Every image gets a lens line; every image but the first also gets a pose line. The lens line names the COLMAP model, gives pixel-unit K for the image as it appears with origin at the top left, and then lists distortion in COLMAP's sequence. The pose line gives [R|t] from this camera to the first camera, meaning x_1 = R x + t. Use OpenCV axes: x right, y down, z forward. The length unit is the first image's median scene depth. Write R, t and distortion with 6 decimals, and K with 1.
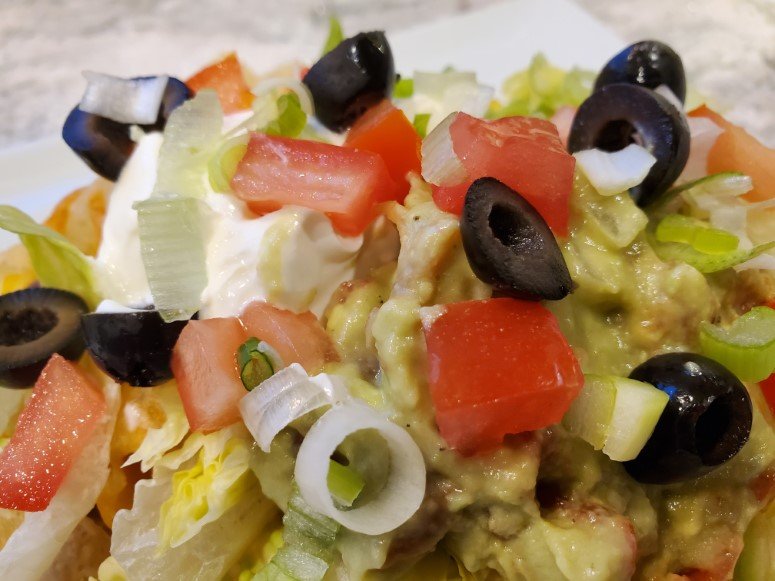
lens RADIAL K [[630.6, 0, 387.5], [0, 630.6, 290.5], [0, 0, 1]] dist [-0.042127, 0.069351]
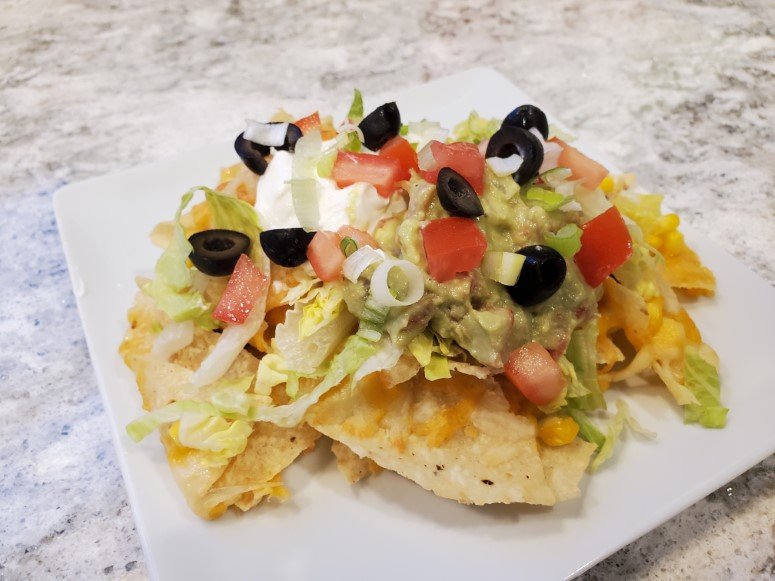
lens RADIAL K [[606.5, 0, 378.7], [0, 606.5, 287.9], [0, 0, 1]] dist [0.253928, -0.534107]
pose [[0.998657, -0.010784, 0.050678, -0.193661], [0.014284, 0.997500, -0.069208, 0.378926], [-0.049805, 0.069839, 0.996314, -1.102813]]
